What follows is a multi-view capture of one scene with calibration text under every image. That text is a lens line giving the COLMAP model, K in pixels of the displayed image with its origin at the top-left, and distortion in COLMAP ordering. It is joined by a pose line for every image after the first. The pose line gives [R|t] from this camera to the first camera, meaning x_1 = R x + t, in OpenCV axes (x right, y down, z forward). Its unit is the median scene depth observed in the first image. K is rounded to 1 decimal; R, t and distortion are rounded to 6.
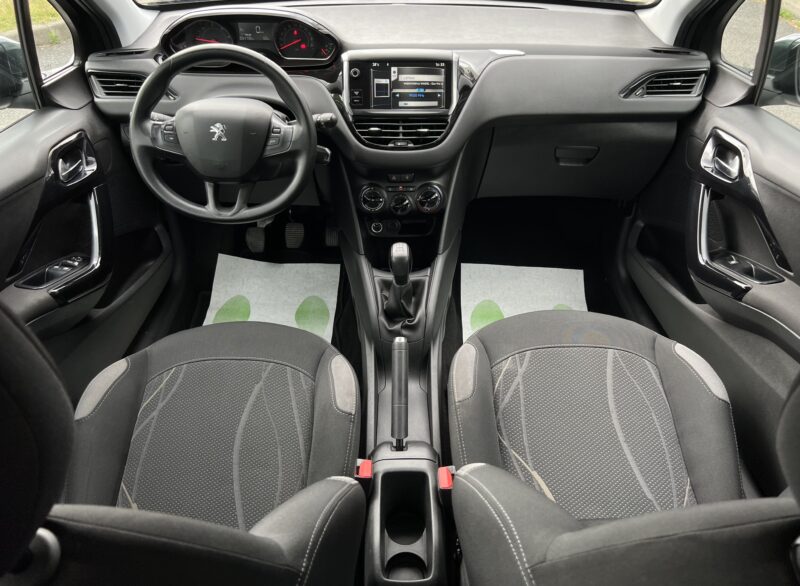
lens RADIAL K [[616.0, 0, 406.8], [0, 616.0, 301.0], [0, 0, 1]] dist [0.030879, -0.015090]
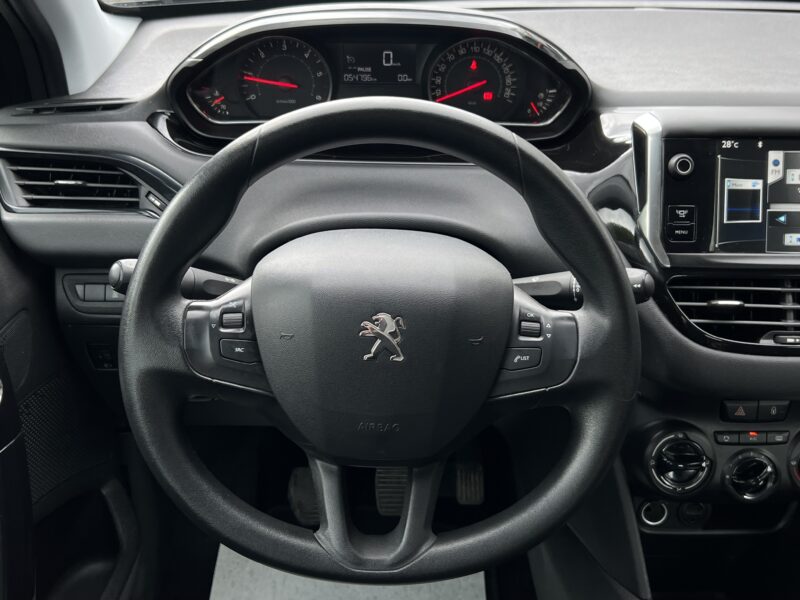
lens RADIAL K [[933.6, 0, 386.4], [0, 933.6, 290.6], [0, 0, 1]] dist [0.017320, 0.000000]
pose [[0.999941, 0.008514, 0.006808, -0.268113], [-0.007263, 0.986033, -0.166390, -0.185540], [-0.008129, 0.166330, 0.986037, 0.419665]]
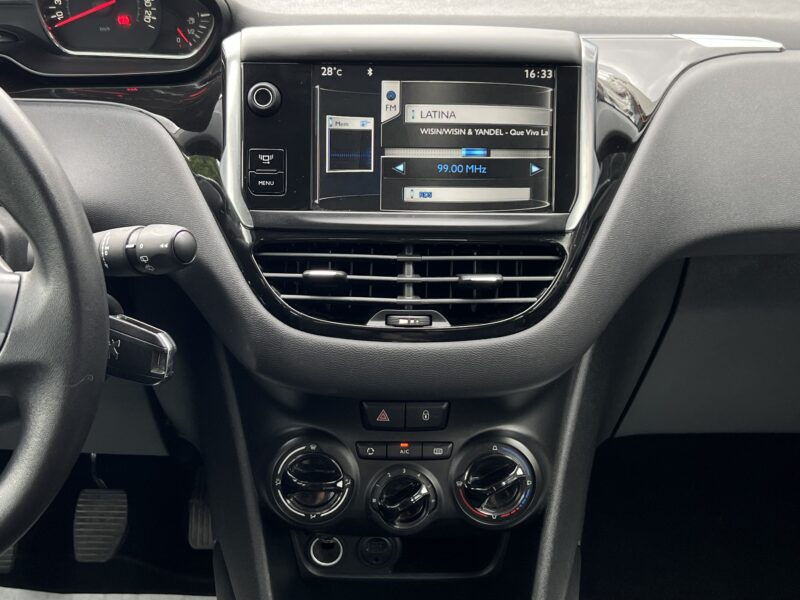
lens RADIAL K [[1148.0, 0, 394.3], [0, 1148.0, 306.1], [0, 0, 1]] dist [0.073069, 0.000000]
pose [[0.999888, 0.014153, -0.004940, -0.013860], [-0.014792, 0.984949, -0.172214, -0.164522], [0.002428, 0.172267, 0.985047, 0.443465]]
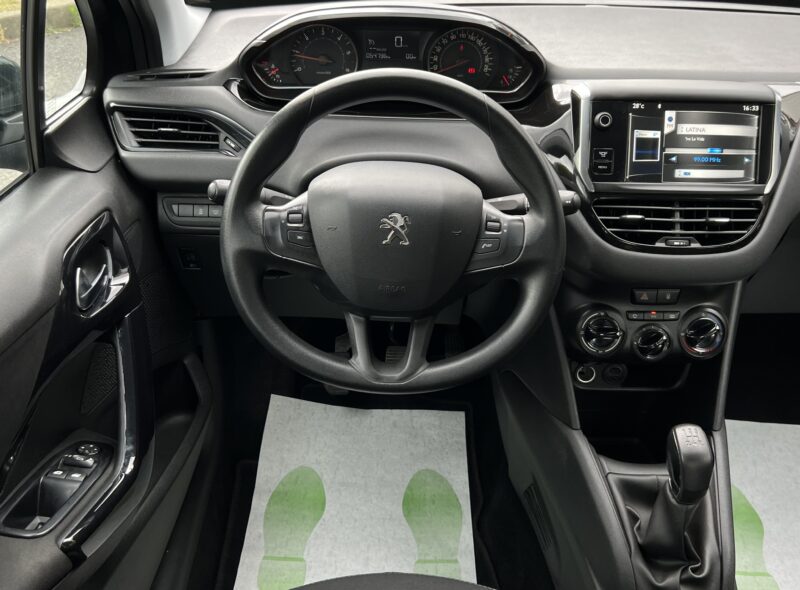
lens RADIAL K [[825.1, 0, 394.0], [0, 825.1, 282.5], [0, 0, 1]] dist [0.031939, 0.000000]
pose [[0.999765, 0.018325, 0.011564, -0.273965], [-0.016764, 0.992262, -0.123028, -0.123161], [-0.013729, 0.122805, 0.992336, 0.267209]]
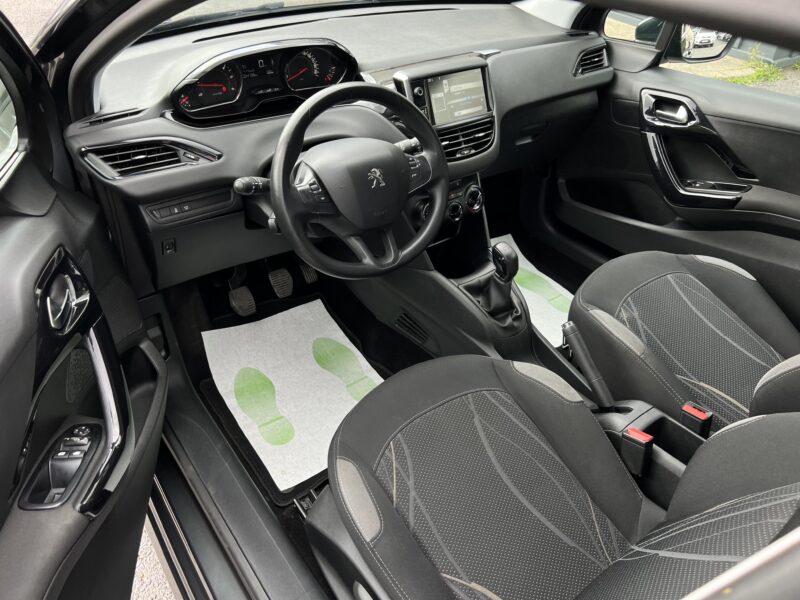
lens RADIAL K [[616.0, 0, 399.8], [0, 616.0, 304.2], [0, 0, 1]] dist [0.030879, -0.015090]
pose [[0.805248, -0.330509, 0.492280, -0.688689], [0.322922, 0.940761, 0.103391, -0.158198], [-0.497289, 0.075713, 0.864275, 0.185293]]
